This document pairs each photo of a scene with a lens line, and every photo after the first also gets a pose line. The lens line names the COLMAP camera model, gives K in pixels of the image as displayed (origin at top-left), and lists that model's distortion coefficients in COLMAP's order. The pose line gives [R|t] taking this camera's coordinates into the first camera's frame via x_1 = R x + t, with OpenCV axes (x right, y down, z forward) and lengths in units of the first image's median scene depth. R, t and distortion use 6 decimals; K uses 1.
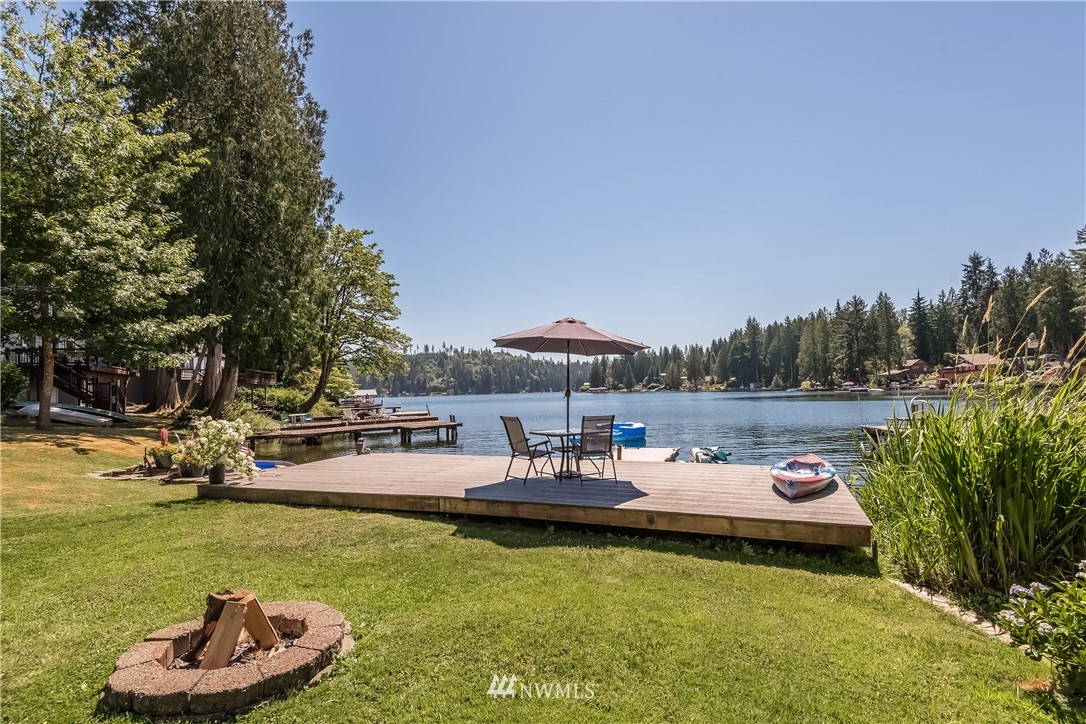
lens RADIAL K [[517.3, 0, 537.1], [0, 517.3, 365.7], [0, 0, 1]] dist [0.025569, -0.020627]
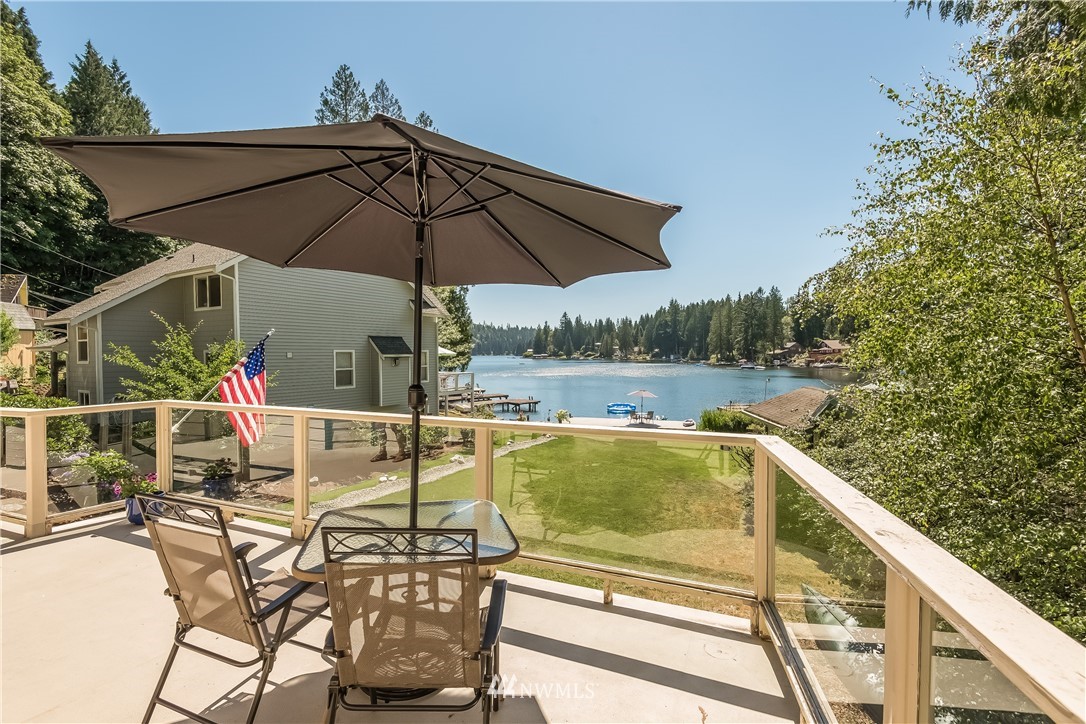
lens RADIAL K [[493.7, 0, 543.4], [0, 493.7, 352.3], [0, 0, 1]] dist [0.025124, 0.000065]
pose [[0.990086, 0.021910, 0.138742, -0.056212], [-0.028470, 0.998560, 0.045475, -0.023567], [-0.137546, -0.048974, 0.989284, -0.127728]]
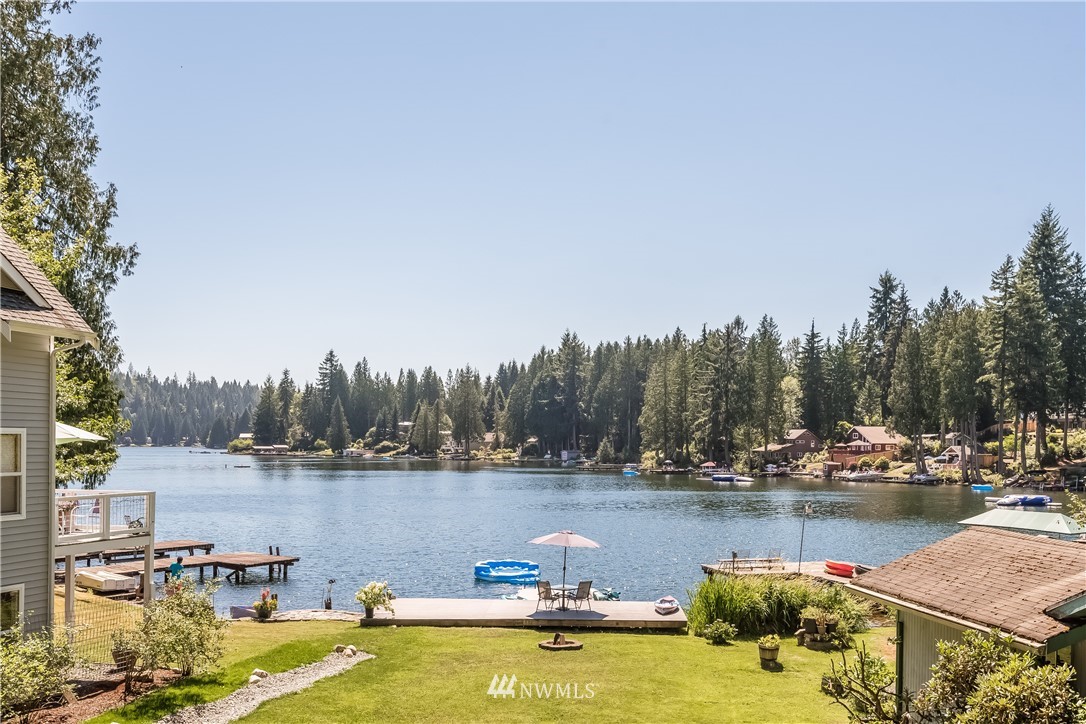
lens RADIAL K [[1076.1, 0, 588.9], [0, 1076.1, 443.5], [0, 0, 1]] dist [0.047805, -0.003120]
pose [[0.911554, 0.037571, 0.409461, -0.061201], [-0.056218, 0.997853, 0.033594, -0.022438], [-0.407320, -0.053642, 0.911709, -0.110452]]
